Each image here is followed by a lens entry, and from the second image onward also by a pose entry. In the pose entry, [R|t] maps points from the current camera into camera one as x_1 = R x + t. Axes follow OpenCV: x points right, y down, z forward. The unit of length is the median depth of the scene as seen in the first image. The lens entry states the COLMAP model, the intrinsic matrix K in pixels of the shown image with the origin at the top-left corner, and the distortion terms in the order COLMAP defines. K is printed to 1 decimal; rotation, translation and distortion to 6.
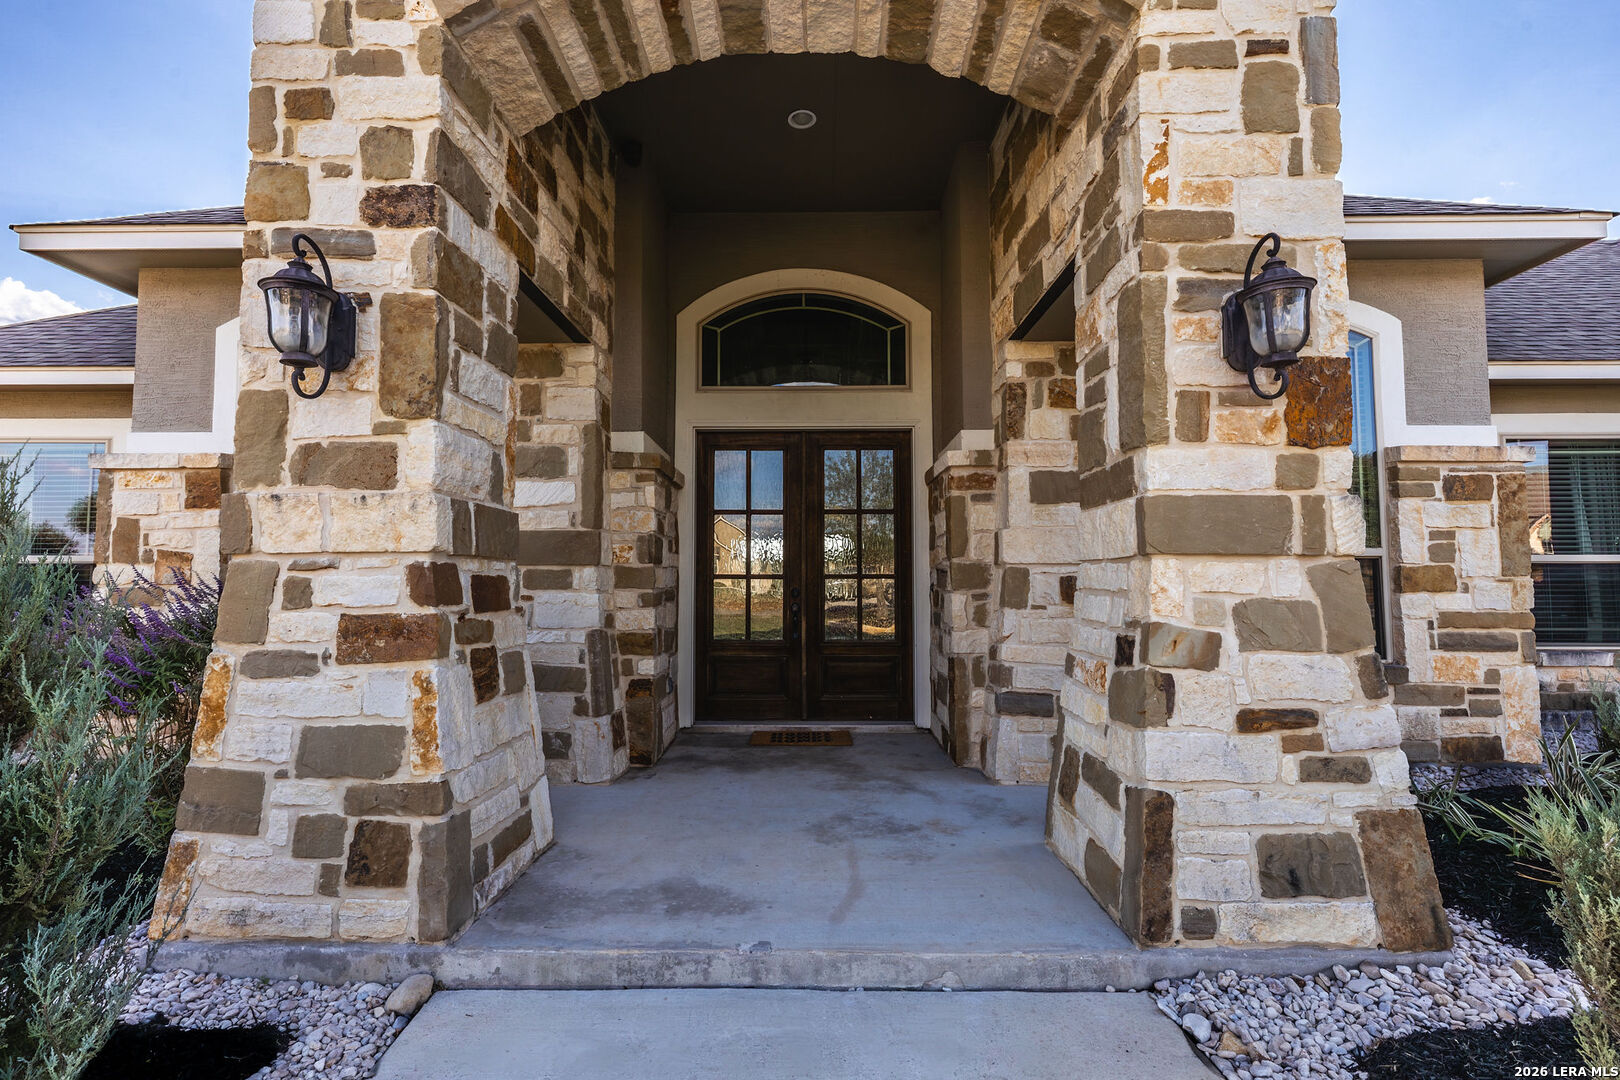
lens RADIAL K [[727.8, 0, 806.2], [0, 727.8, 539.8], [0, 0, 1]] dist [0.003360, 0.000428]
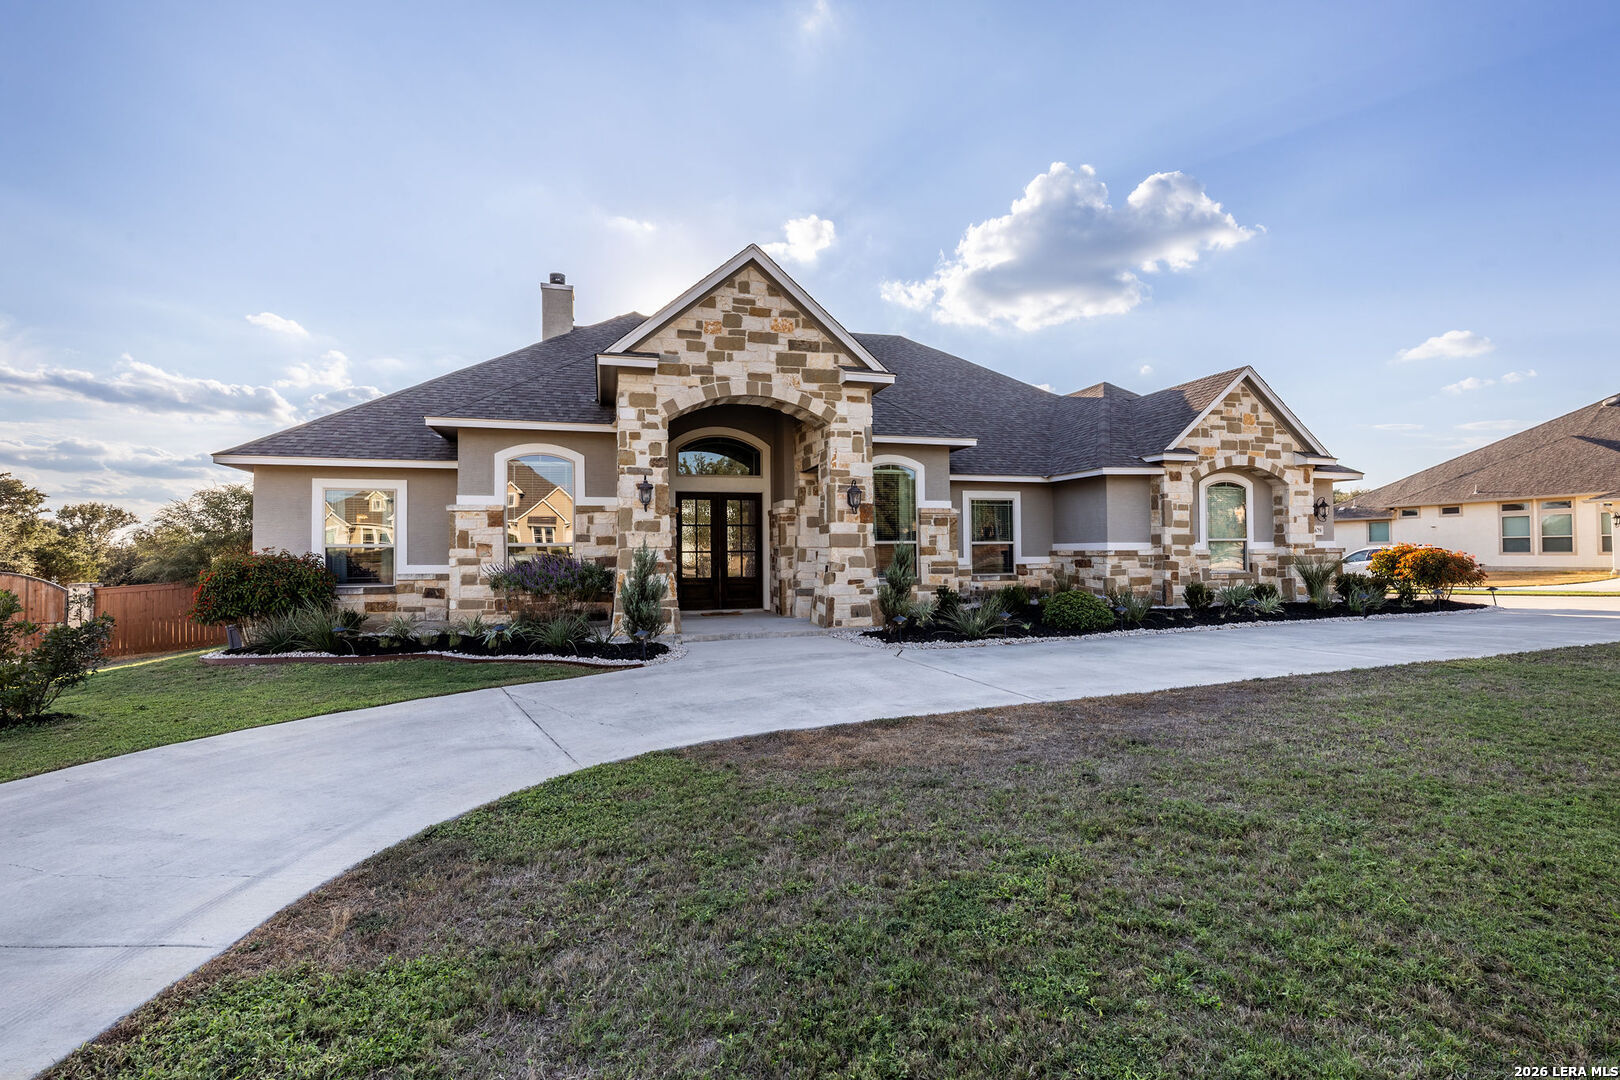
lens RADIAL K [[727.8, 0, 806.2], [0, 727.8, 539.8], [0, 0, 1]] dist [0.003360, 0.000428]
pose [[0.957485, -0.003067, 0.288465, -0.591469], [-0.008033, 0.999272, 0.037289, -0.114553], [-0.288370, -0.038021, 0.956764, -1.976640]]
